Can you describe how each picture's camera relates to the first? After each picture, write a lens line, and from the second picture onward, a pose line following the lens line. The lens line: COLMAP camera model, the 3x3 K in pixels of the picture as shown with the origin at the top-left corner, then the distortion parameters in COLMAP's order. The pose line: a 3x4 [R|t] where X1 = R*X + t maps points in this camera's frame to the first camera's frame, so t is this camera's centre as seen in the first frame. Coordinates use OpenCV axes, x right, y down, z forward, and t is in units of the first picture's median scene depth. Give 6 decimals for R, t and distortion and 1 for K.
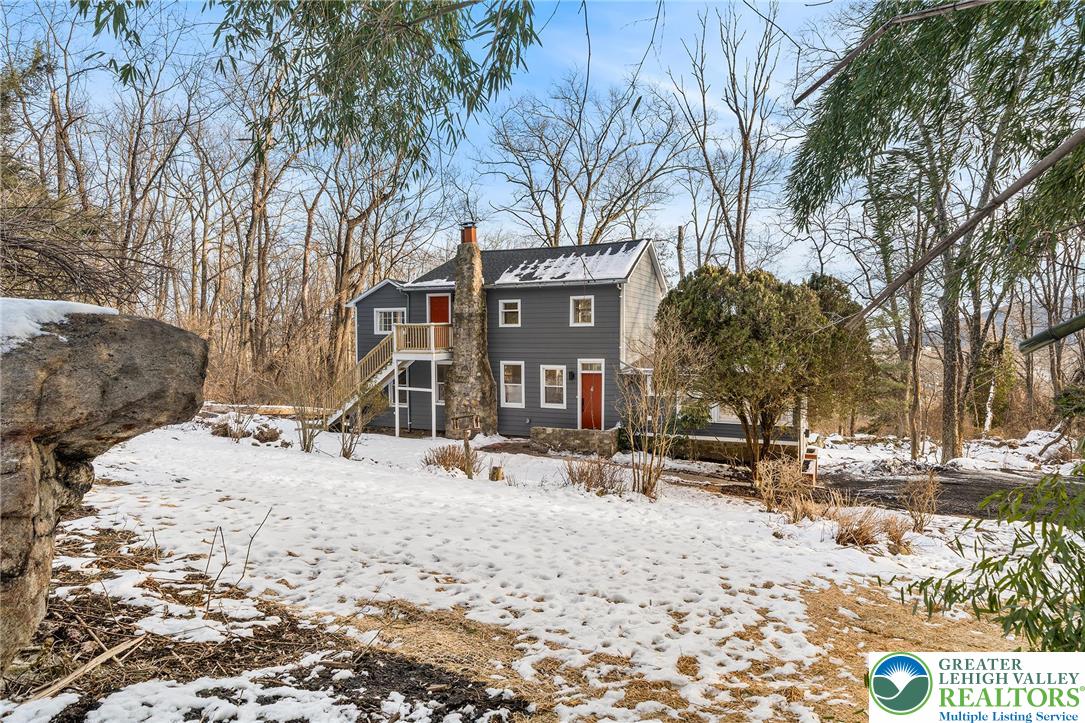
lens RADIAL K [[624.9, 0, 542.8], [0, 624.9, 361.7], [0, 0, 1]] dist [-0.009821, -0.000386]
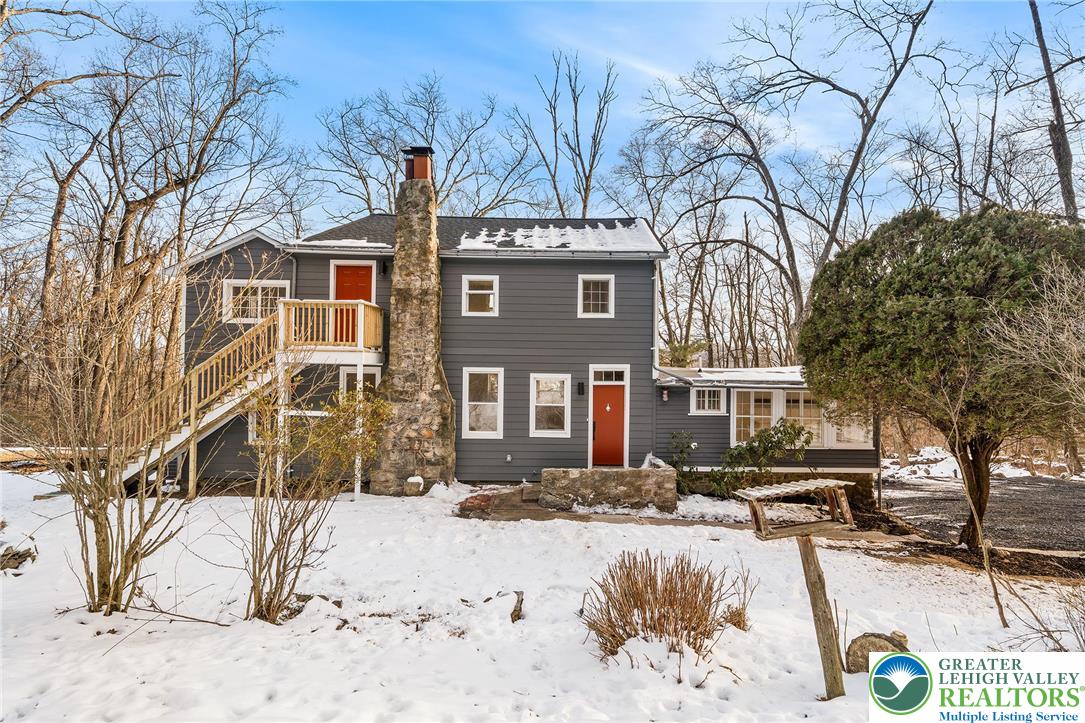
lens RADIAL K [[500.7, 0, 542.3], [0, 500.7, 360.0], [0, 0, 1]] dist [0.003018, -0.000614]
pose [[0.908584, 0.022628, 0.417089, -0.213734], [0.001862, 0.998302, -0.058217, 0.021835], [-0.417698, 0.053672, 0.906999, 0.494891]]
